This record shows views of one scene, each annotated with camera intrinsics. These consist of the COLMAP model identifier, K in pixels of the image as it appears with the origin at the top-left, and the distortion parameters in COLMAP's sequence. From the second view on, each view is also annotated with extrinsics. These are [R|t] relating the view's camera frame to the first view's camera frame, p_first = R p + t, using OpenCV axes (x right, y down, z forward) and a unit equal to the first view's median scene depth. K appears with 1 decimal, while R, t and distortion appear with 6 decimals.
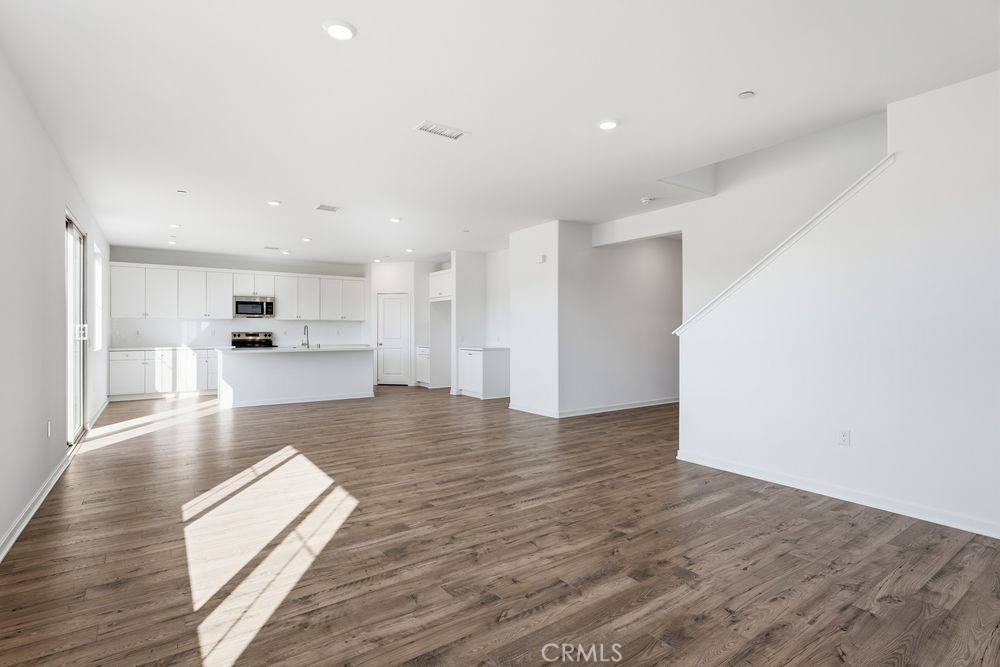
lens RADIAL K [[484.0, 0, 500.0], [0, 484.0, 333.5], [0, 0, 1]] dist [-0.000858, 0.000152]
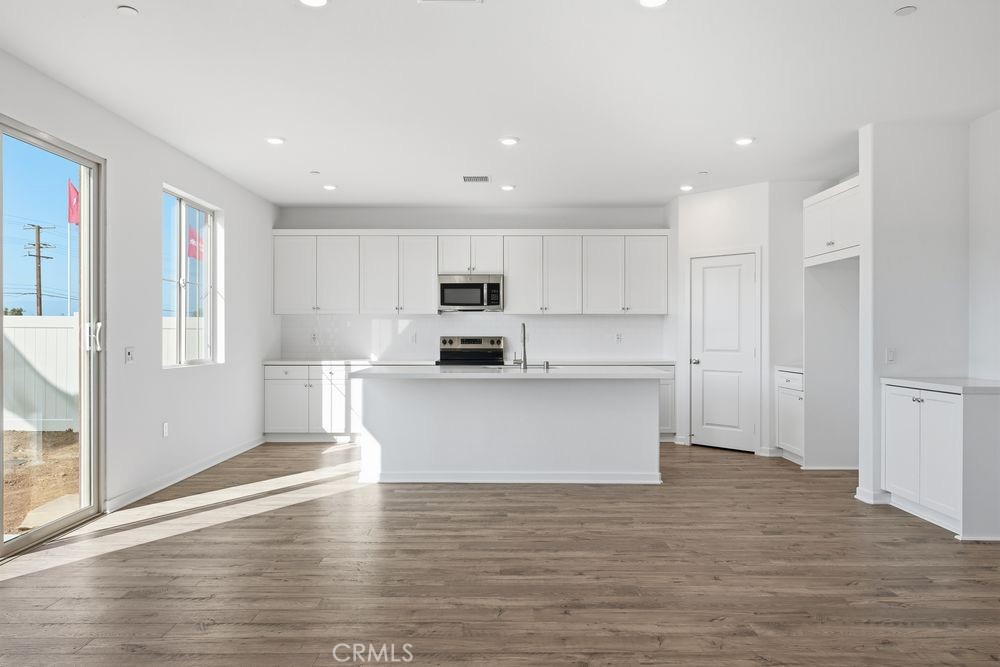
lens RADIAL K [[658.2, 0, 500.0], [0, 658.2, 333.5], [0, 0, 1]] dist [-0.000494, -0.001367]
pose [[0.816170, -0.000472, -0.577812, -0.033418], [-0.003218, 0.999980, -0.005362, -0.002525], [0.577804, 0.006236, 0.816152, 0.433789]]
